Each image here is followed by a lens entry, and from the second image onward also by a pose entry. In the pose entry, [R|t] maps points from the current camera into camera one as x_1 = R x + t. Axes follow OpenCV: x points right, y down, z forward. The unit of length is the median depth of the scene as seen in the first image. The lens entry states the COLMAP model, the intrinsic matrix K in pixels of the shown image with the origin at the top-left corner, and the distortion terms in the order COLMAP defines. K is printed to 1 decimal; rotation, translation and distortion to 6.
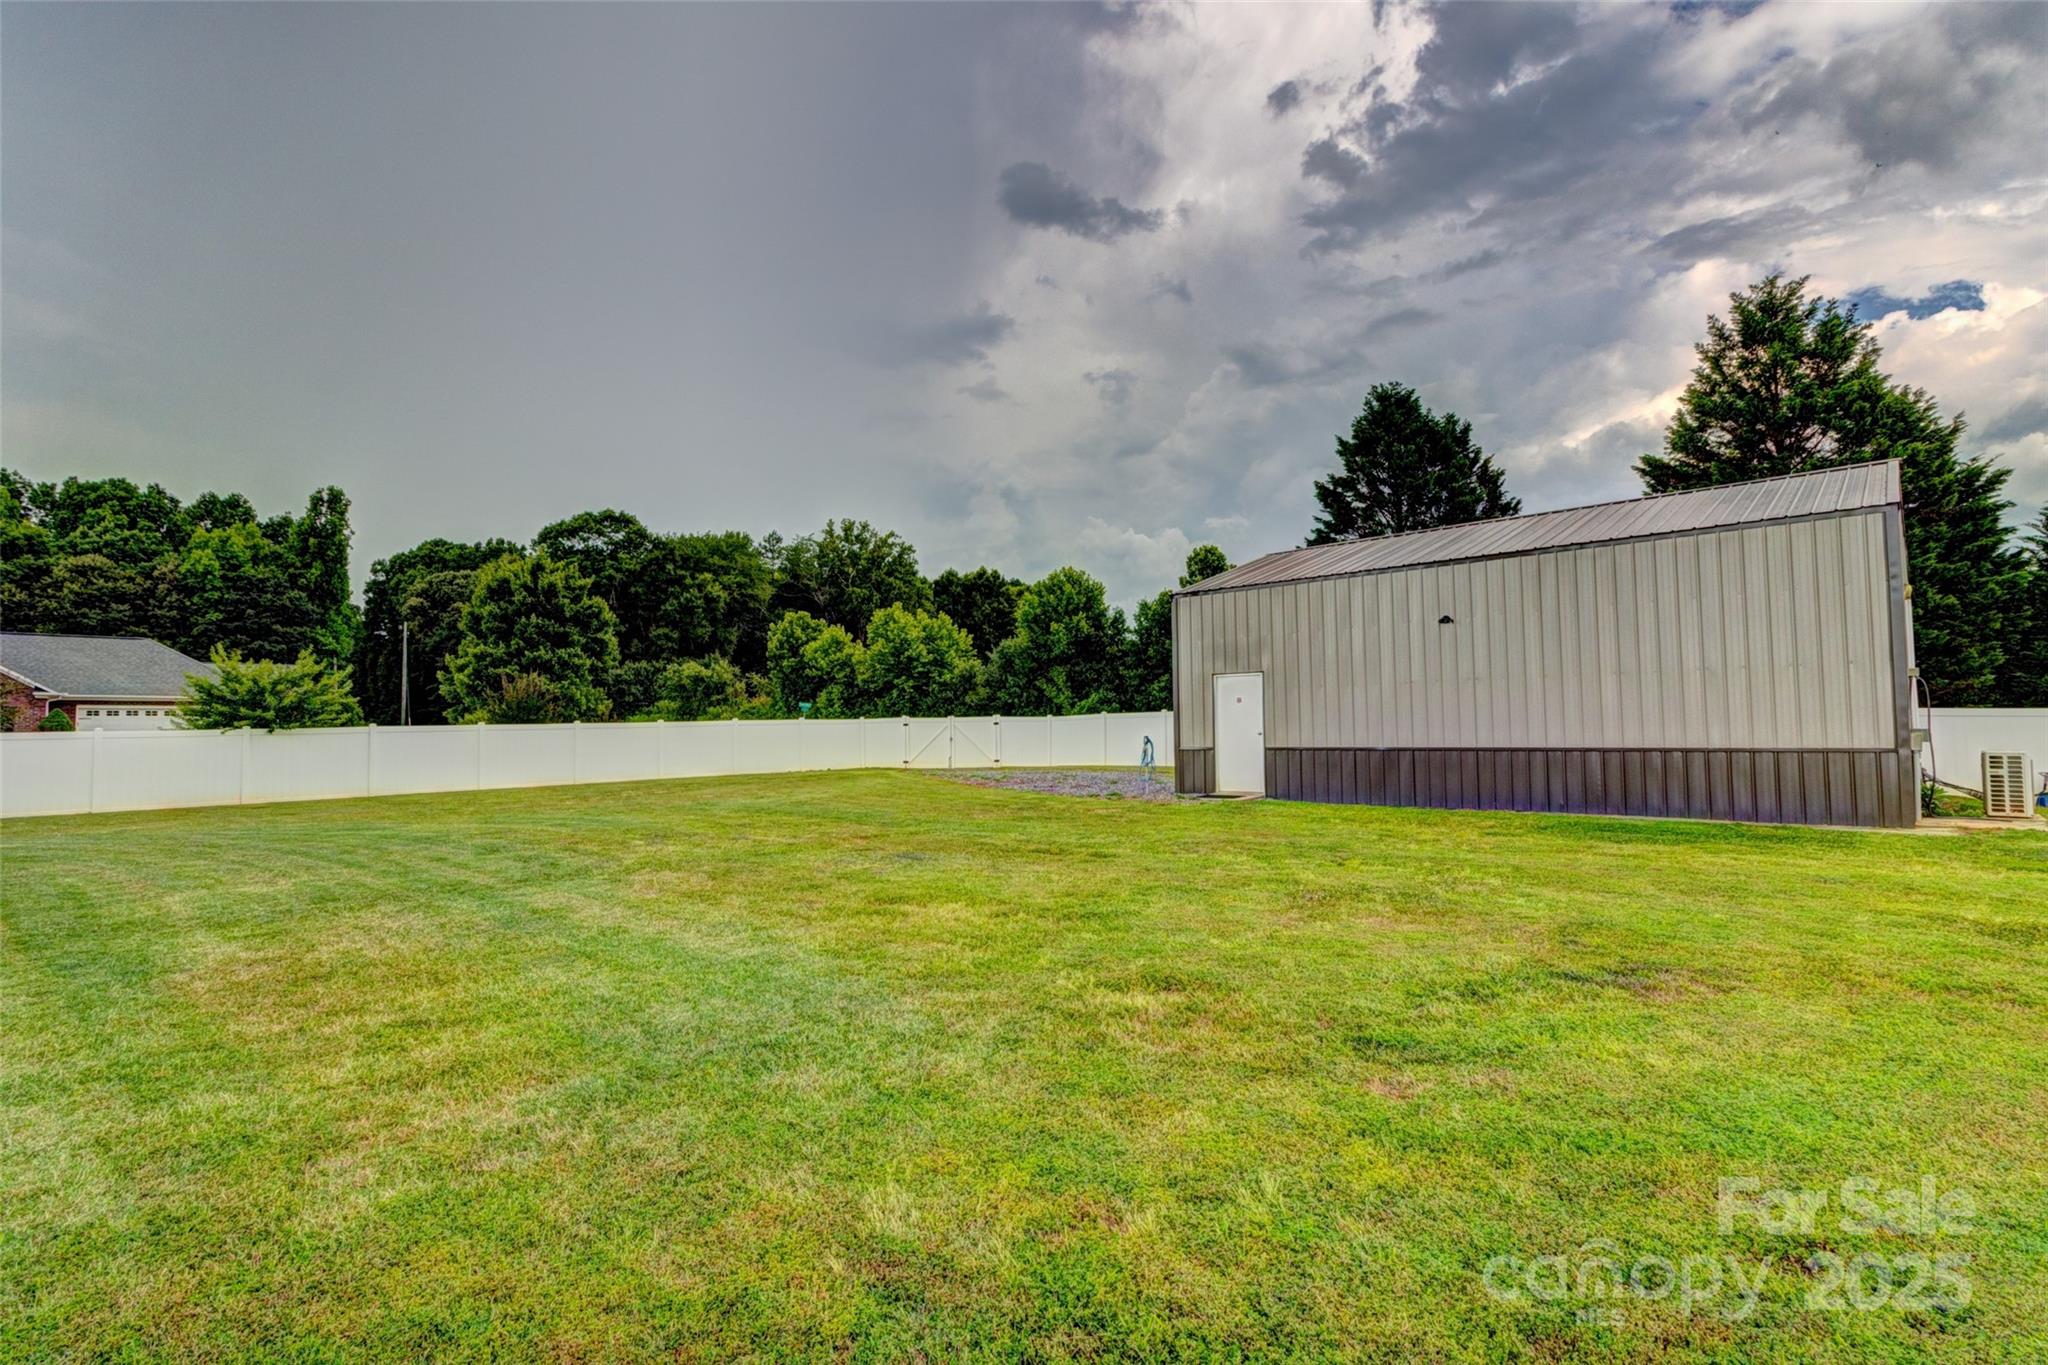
lens RADIAL K [[916.9, 0, 1018.1], [0, 916.9, 689.4], [0, 0, 1]] dist [-0.030944, -0.000086]
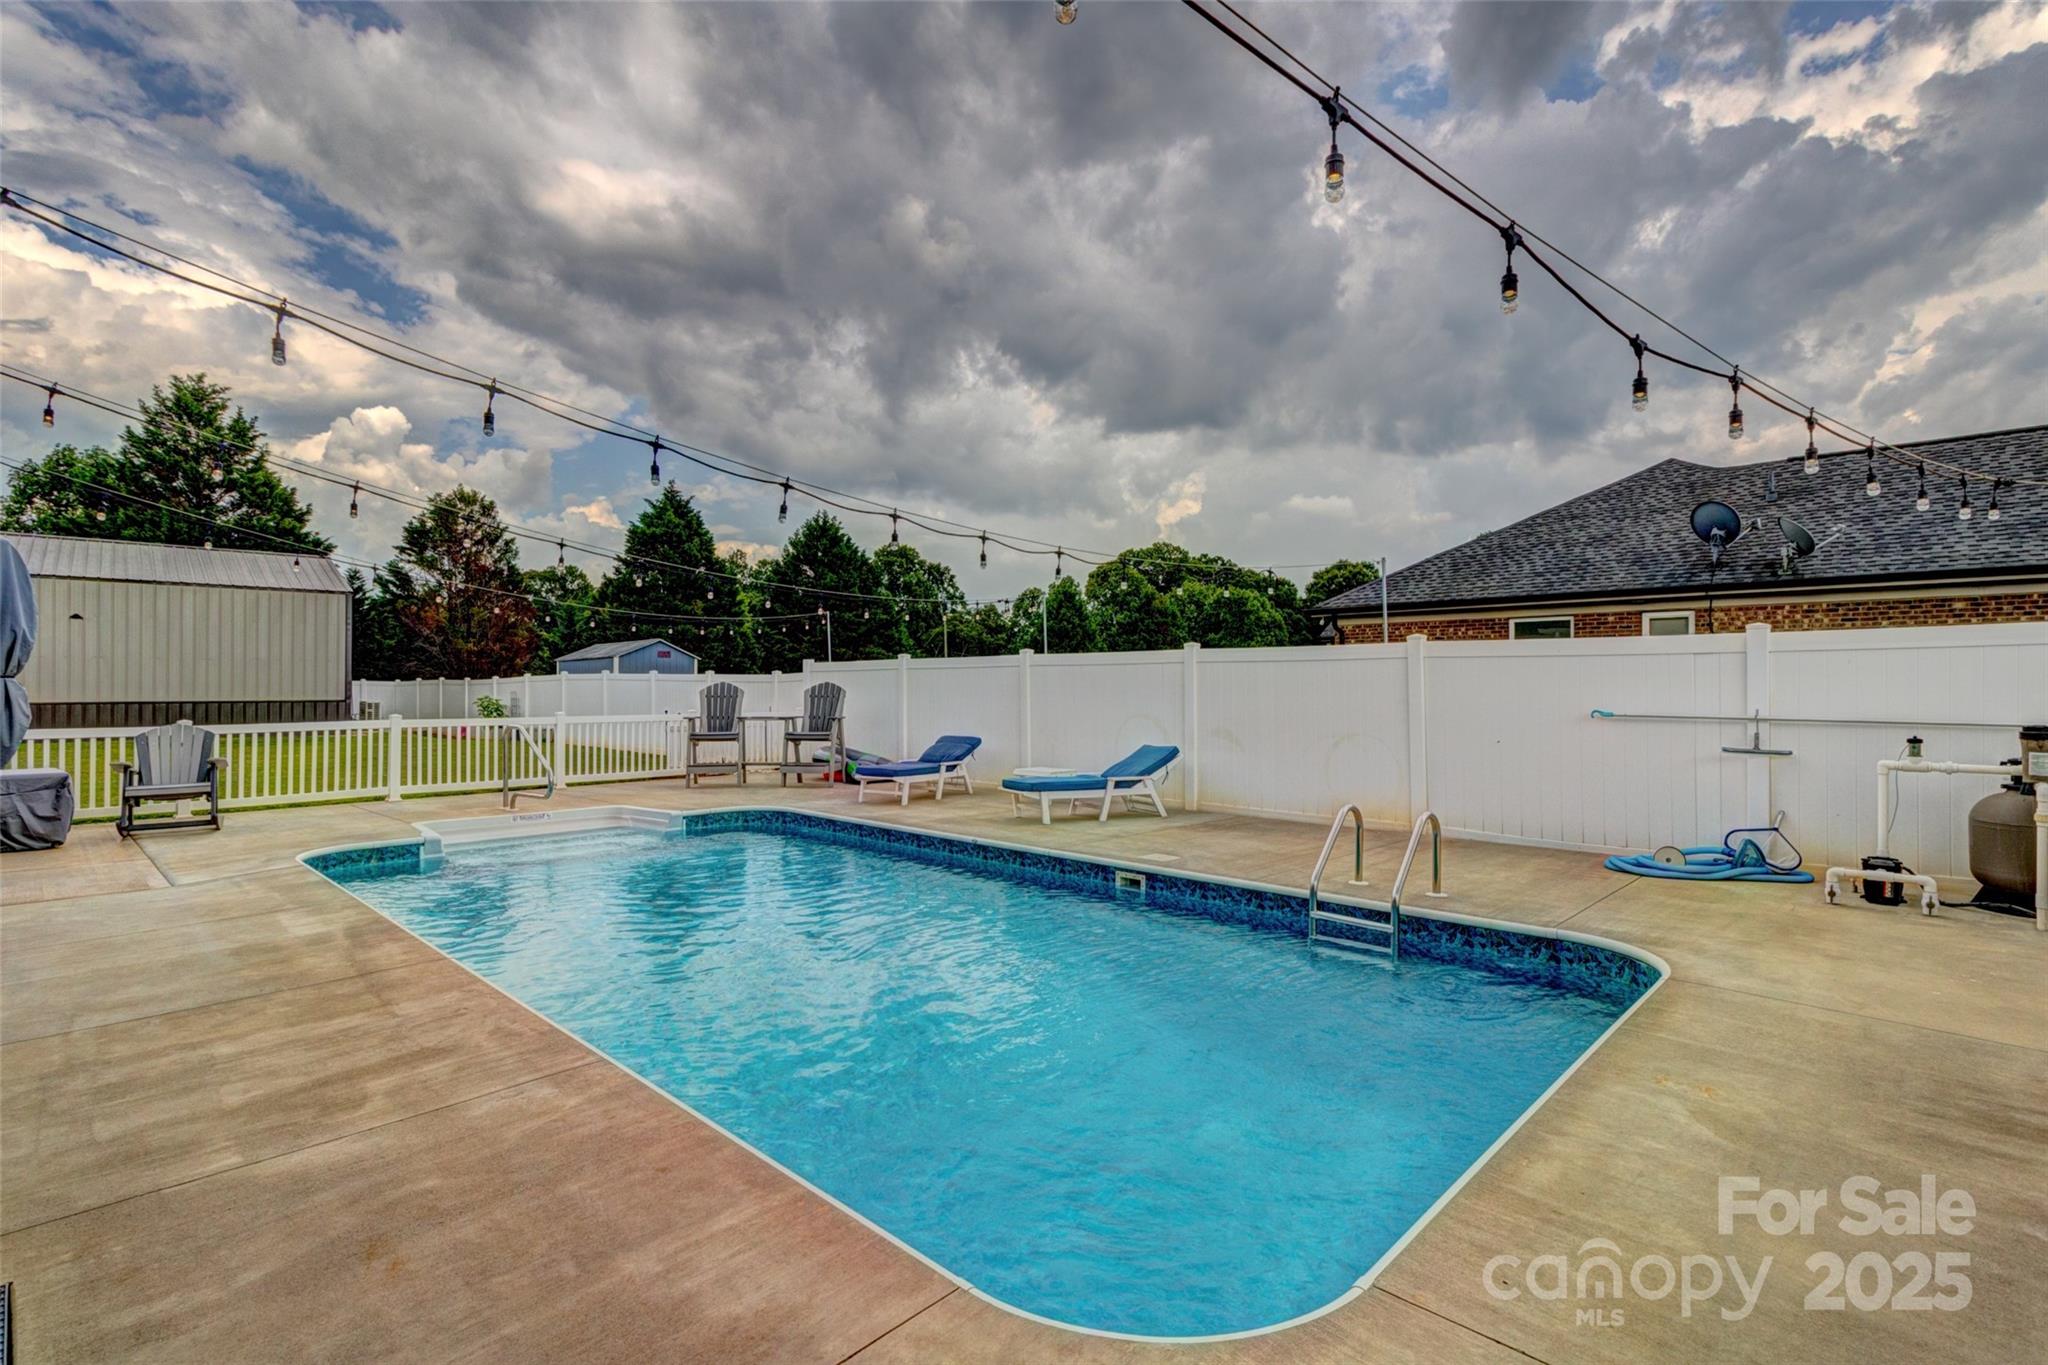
lens RADIAL K [[959.2, 0, 1029.8], [0, 959.2, 681.9], [0, 0, 1]] dist [0.000099, -0.000020]
pose [[0.030043, 0.016903, 0.999406, -0.272849], [-0.048200, 0.998718, -0.015442, -0.004635], [-0.998386, -0.047708, 0.030819, -0.167721]]
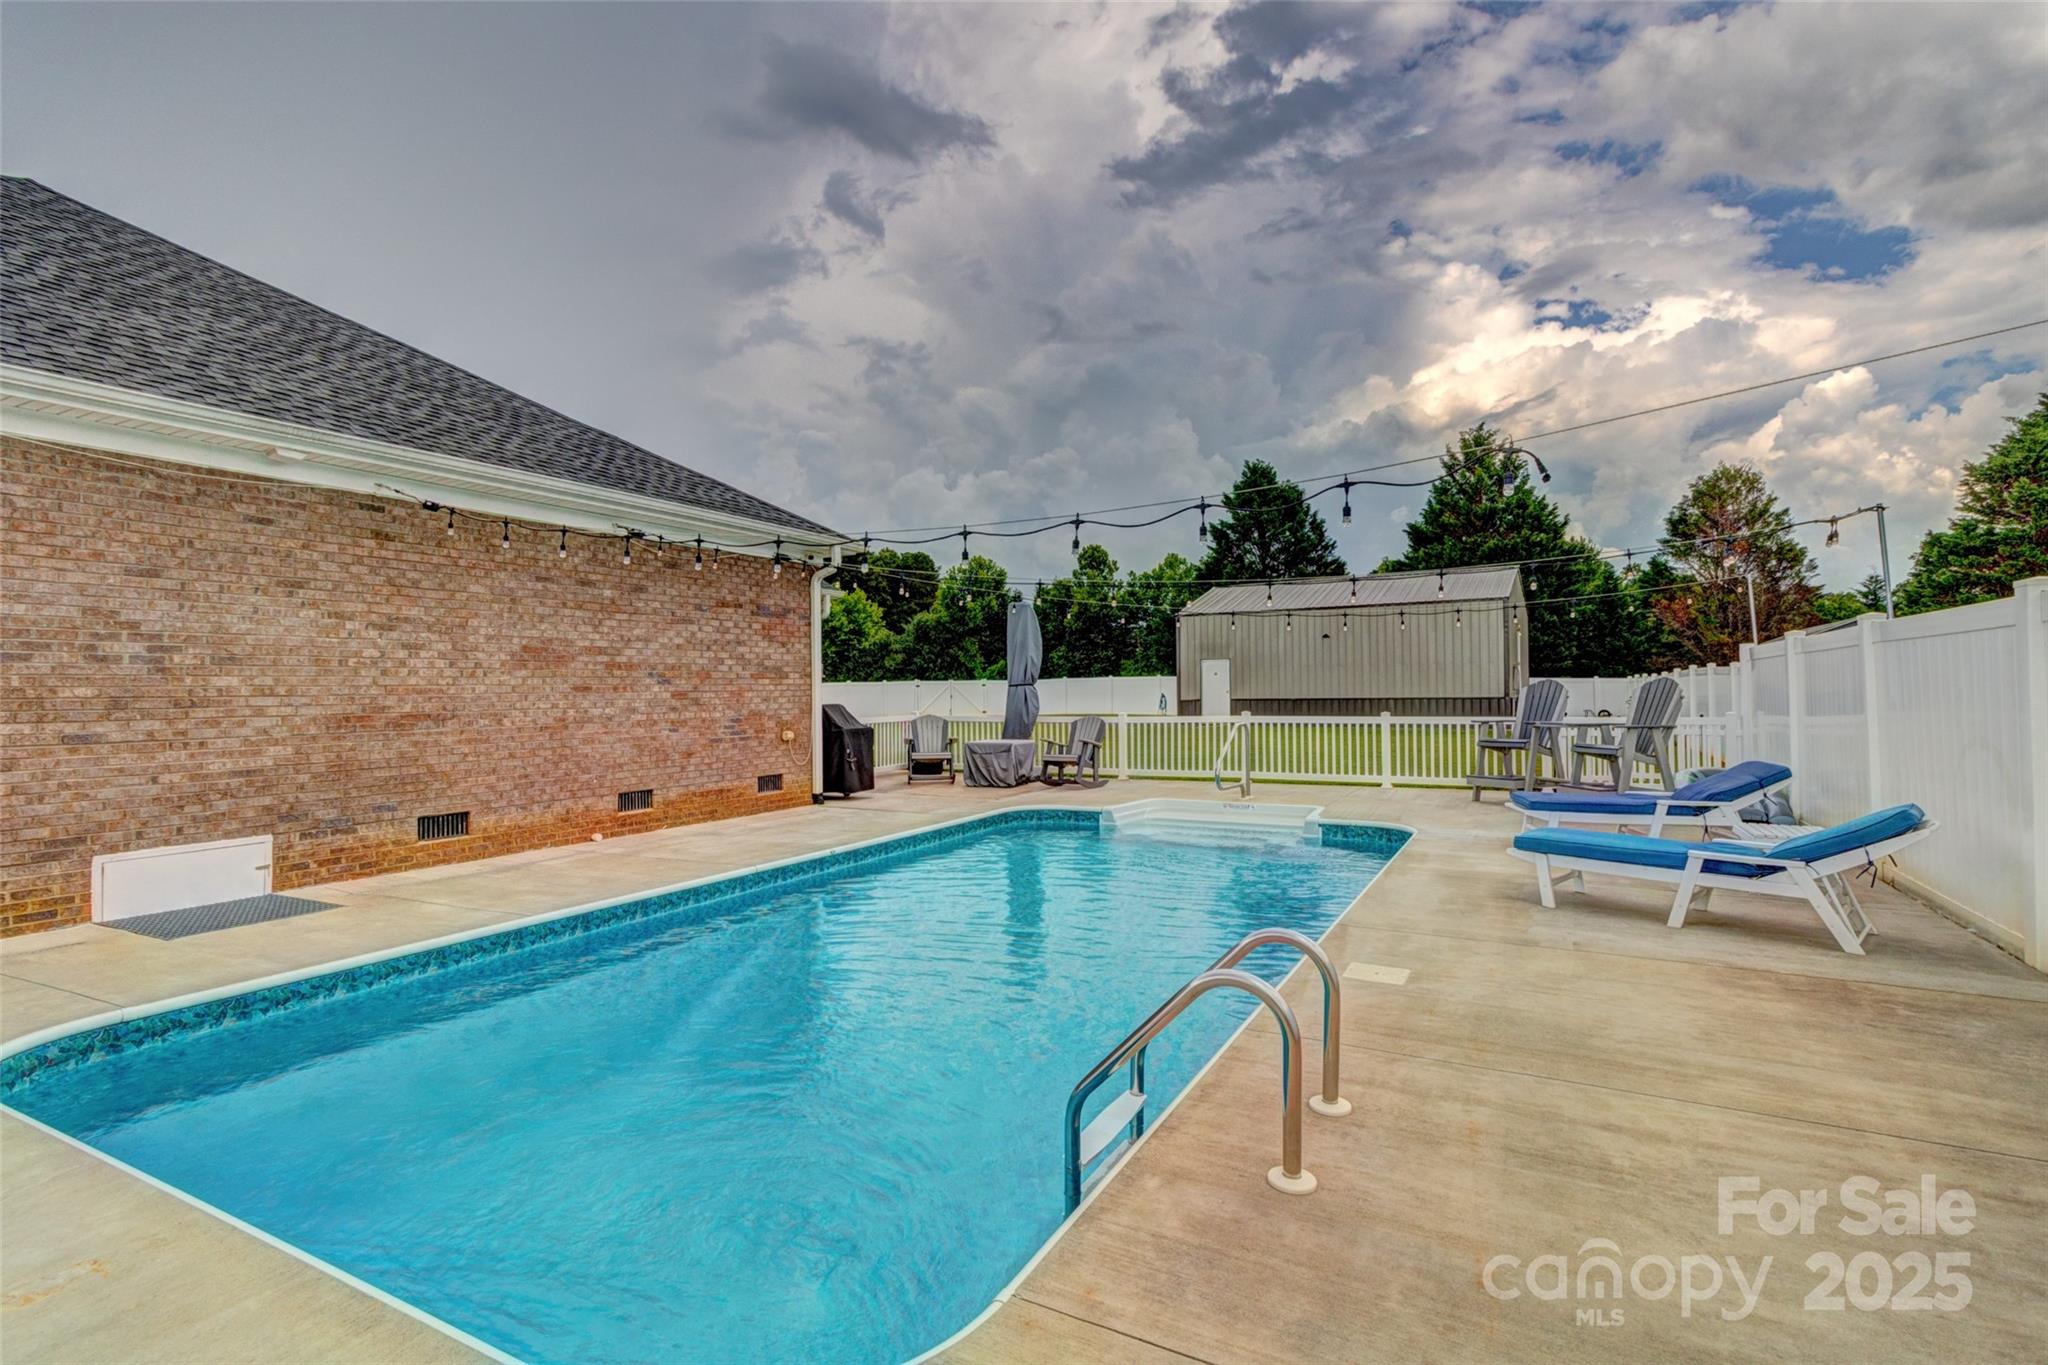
lens RADIAL K [[959.2, 0, 1029.8], [0, 959.2, 681.9], [0, 0, 1]] dist [0.000099, -0.000020]
pose [[0.972082, 0.000278, 0.234643, -0.182181], [-0.008480, 0.999388, 0.033946, -0.010428], [-0.234490, -0.034988, 0.971489, -0.257798]]
